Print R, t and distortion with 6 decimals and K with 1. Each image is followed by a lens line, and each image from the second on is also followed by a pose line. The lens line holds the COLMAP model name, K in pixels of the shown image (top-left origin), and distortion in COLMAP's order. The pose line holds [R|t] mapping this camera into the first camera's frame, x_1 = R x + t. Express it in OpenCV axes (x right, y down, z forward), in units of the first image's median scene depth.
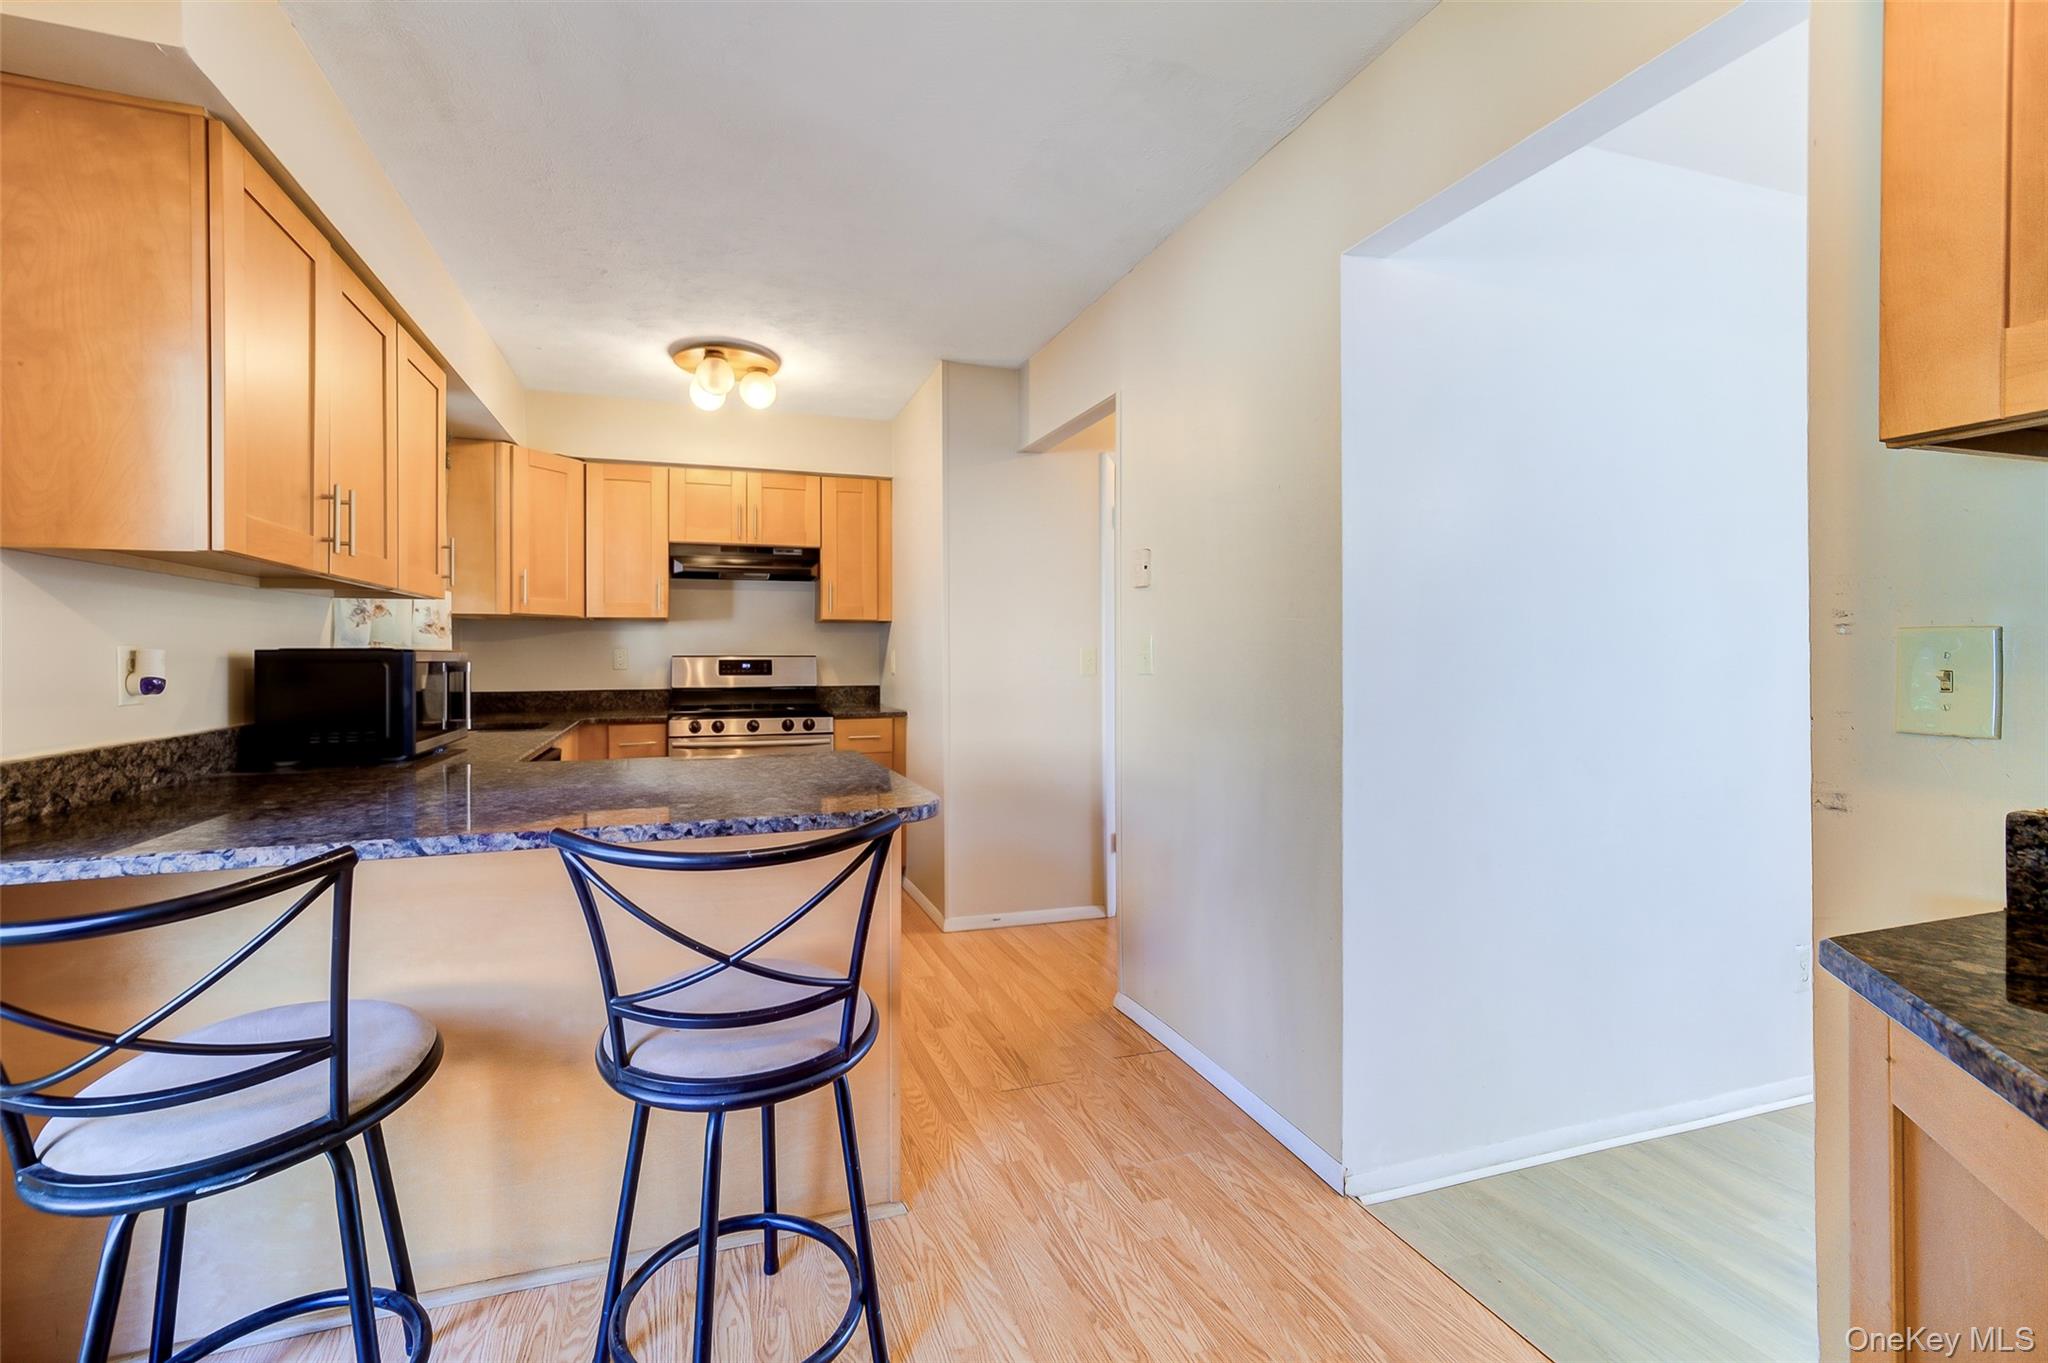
lens RADIAL K [[808.6, 0, 941.3], [0, 808.6, 656.5], [0, 0, 1]] dist [0.000012, 0.000005]
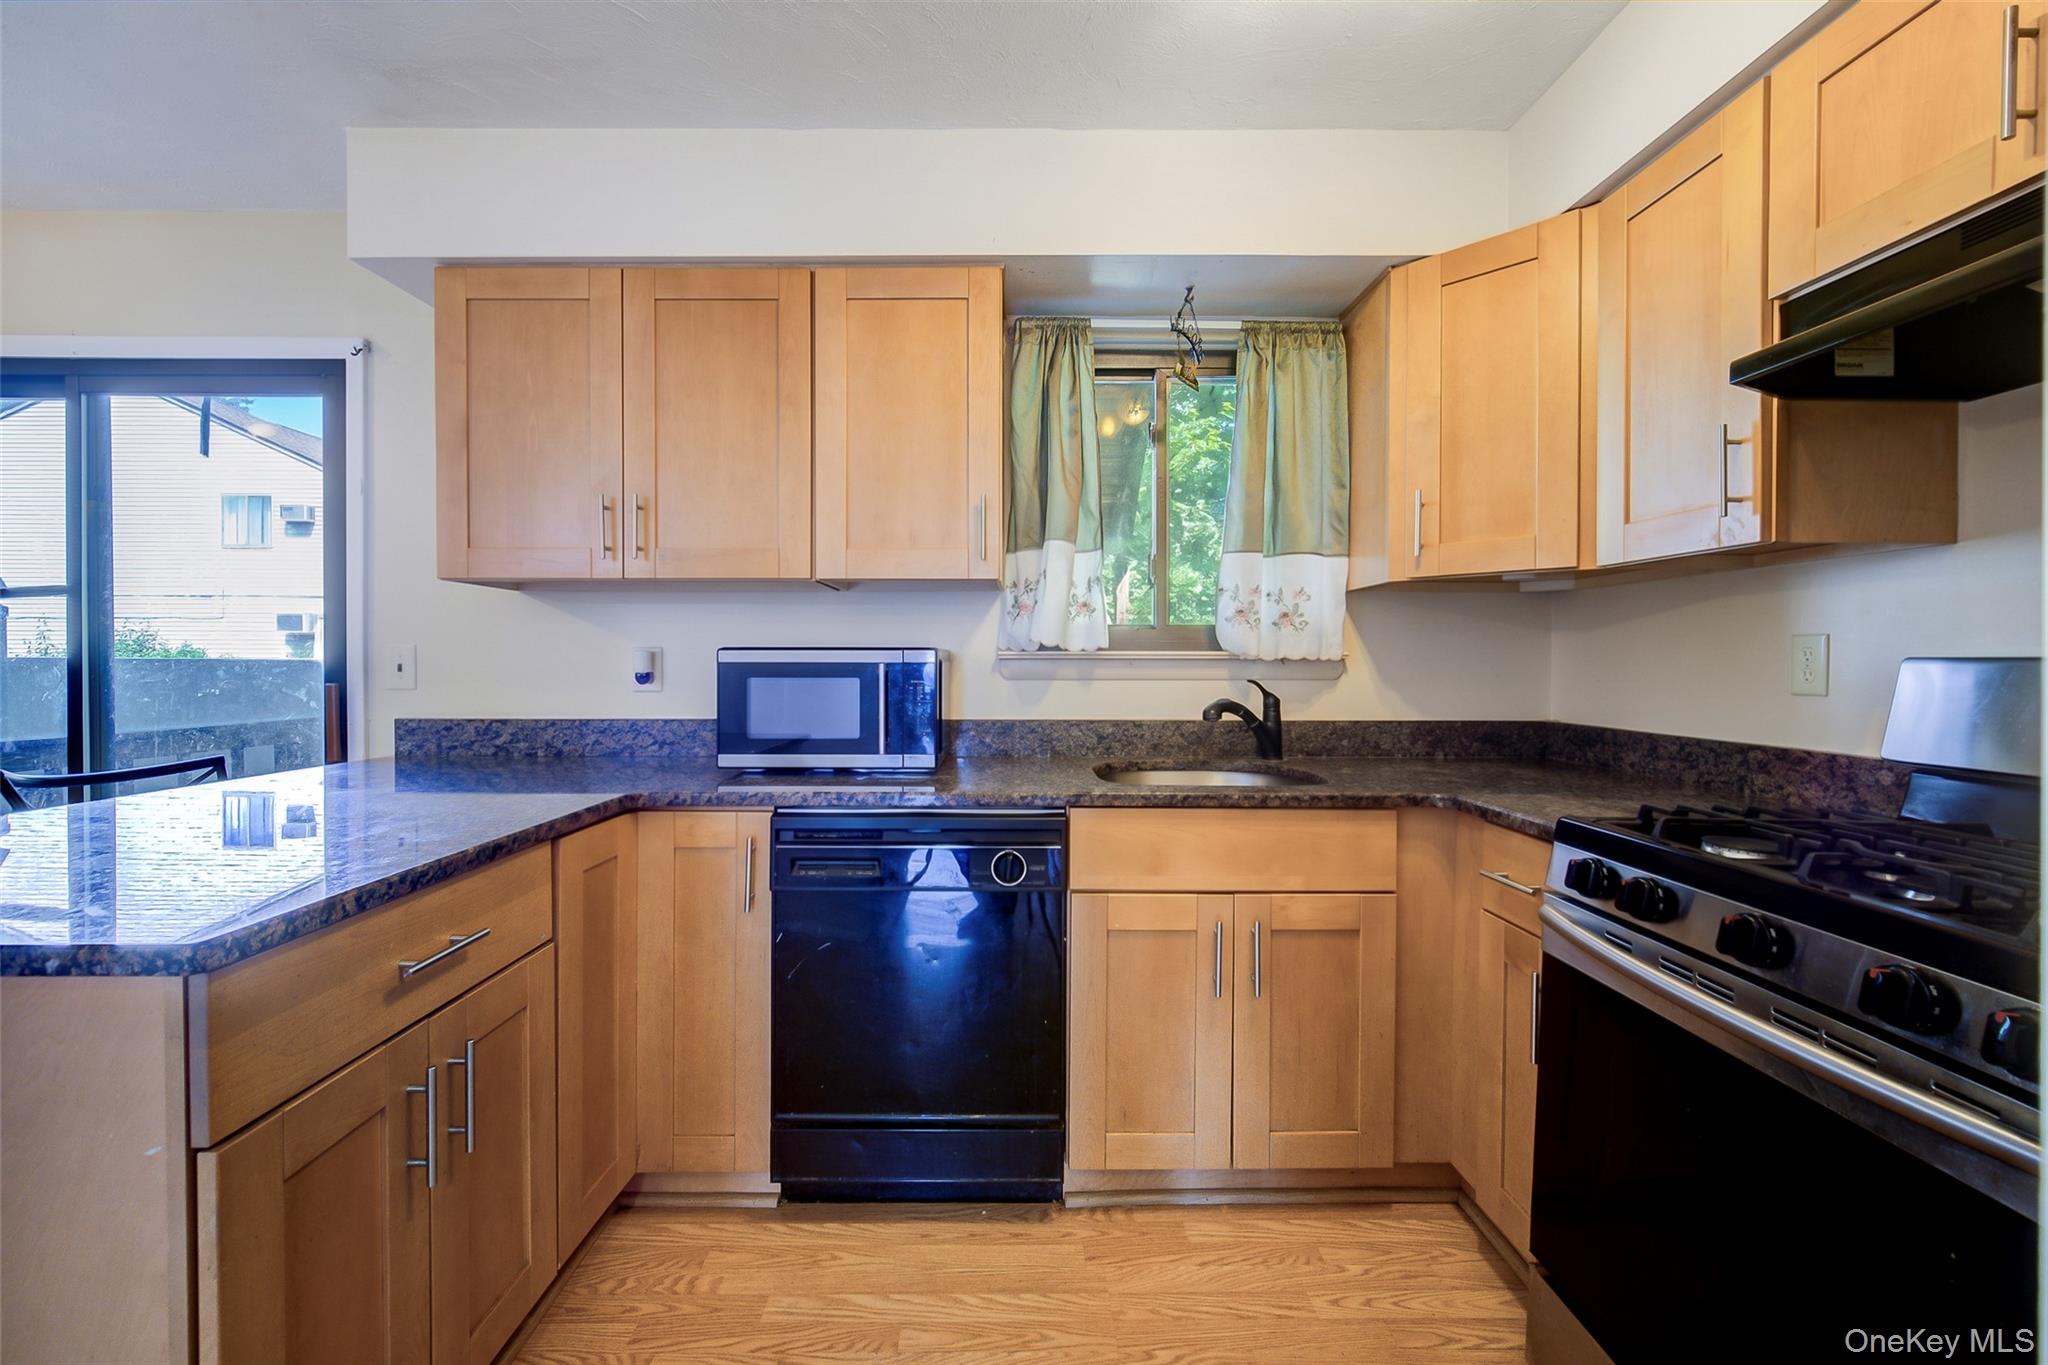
lens RADIAL K [[834.7, 0, 1018.9], [0, 834.7, 667.2], [0, 0, 1]] dist [0.002797, 0.000112]
pose [[-0.283618, 0.018644, -0.958756, 0.088610], [-0.001233, 0.999803, 0.019807, -0.005651], [0.958936, 0.006800, -0.283539, 1.015993]]
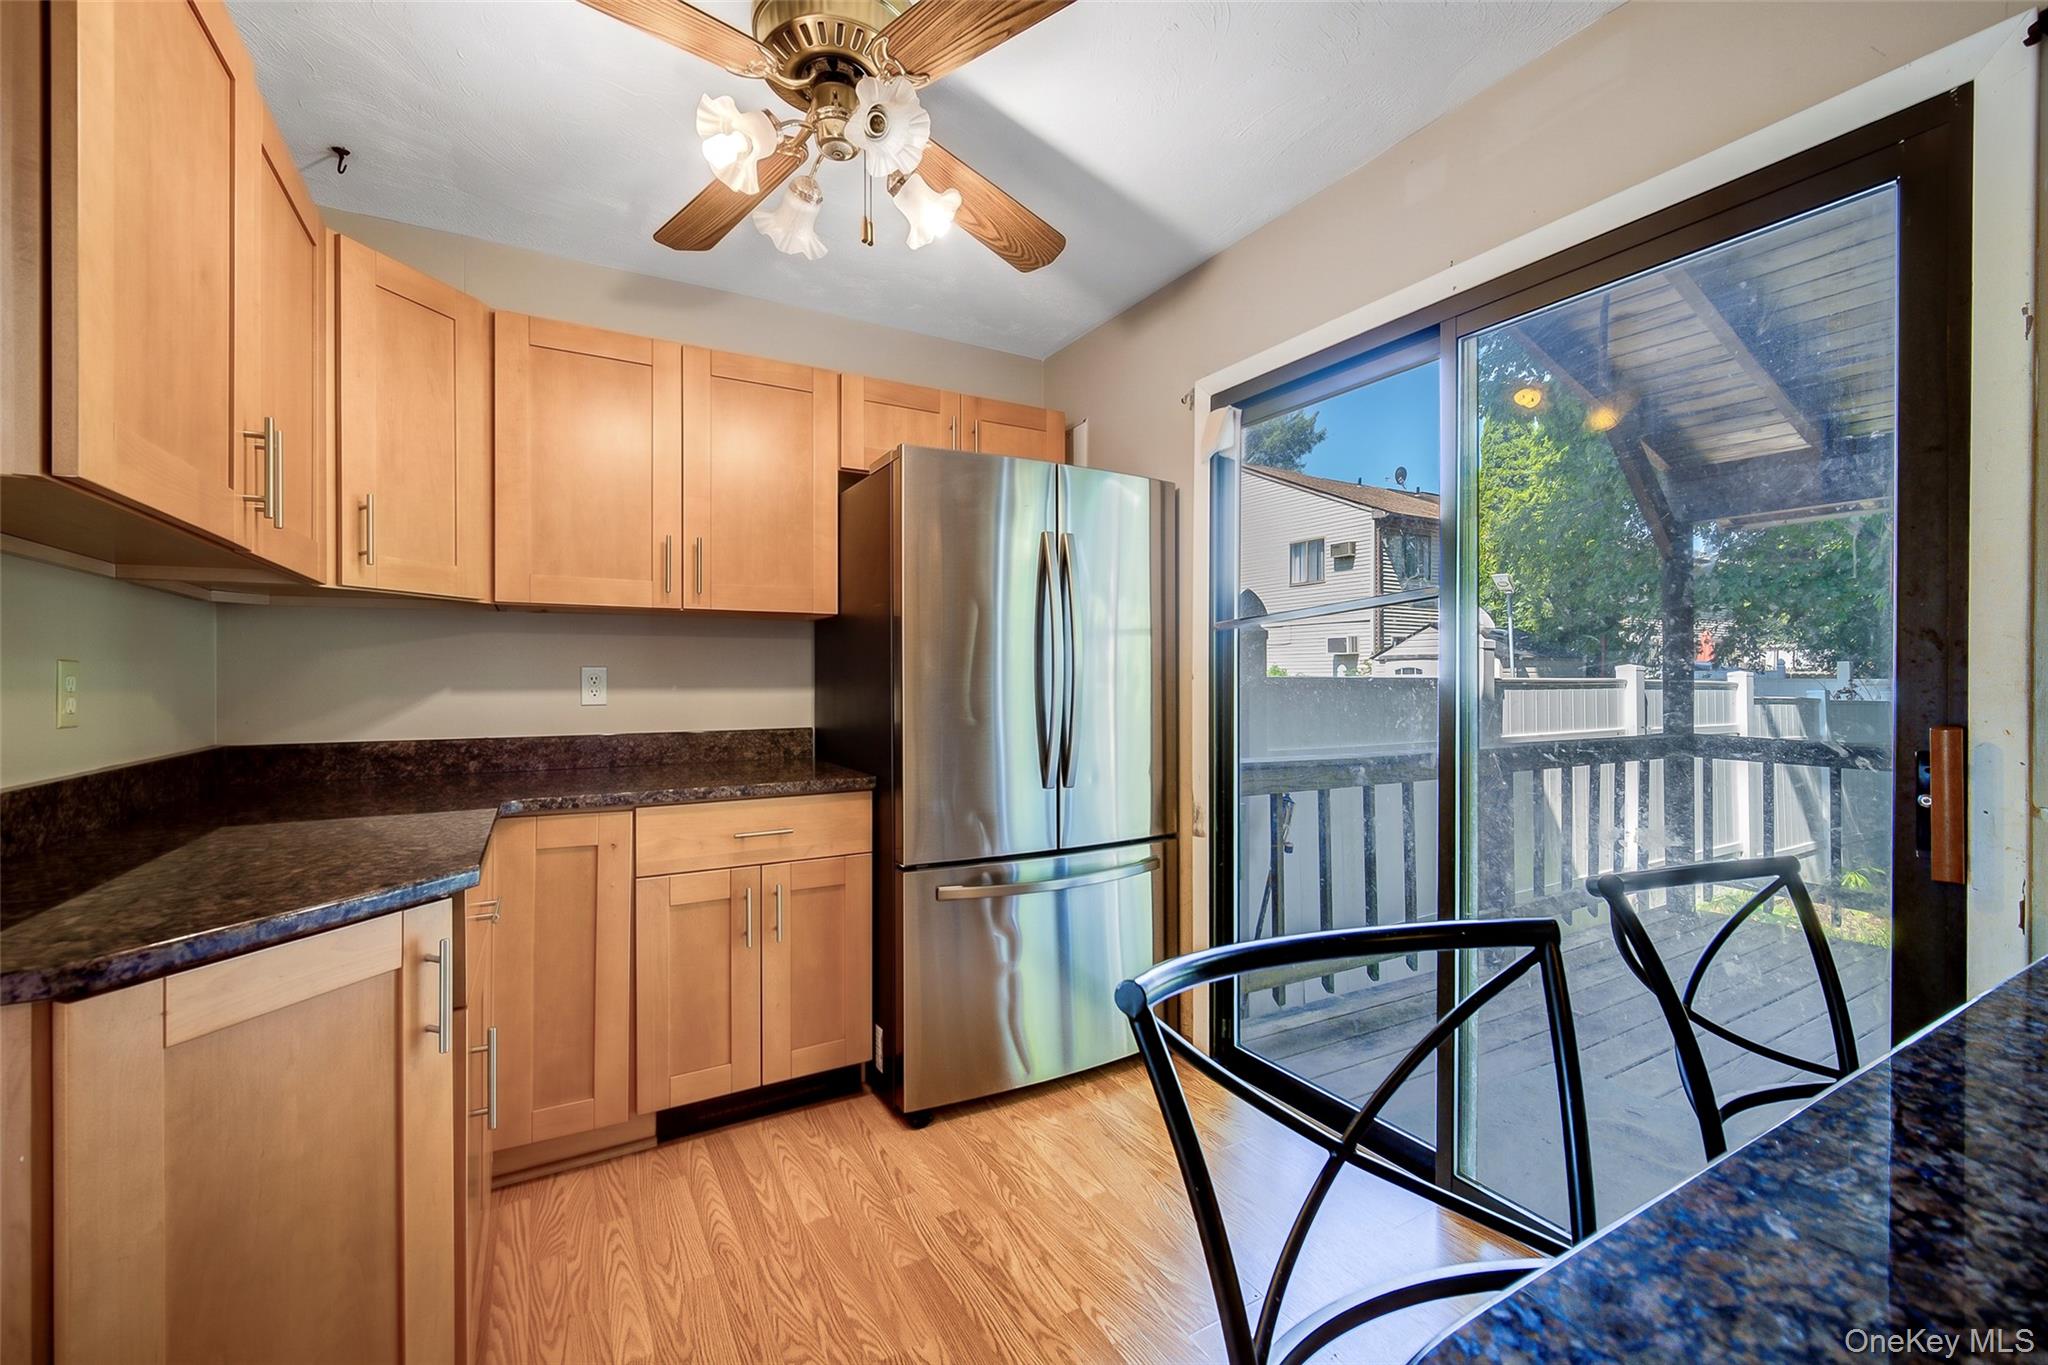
lens RADIAL K [[819.5, 0, 1018.4], [0, 819.5, 666.0], [0, 0, 1]] dist [0.002774, -0.000160]
pose [[-0.970752, 0.002647, -0.240068, 0.047367], [0.004158, 0.999975, -0.005787, -0.002265], [0.240047, -0.006616, -0.970739, 0.504220]]
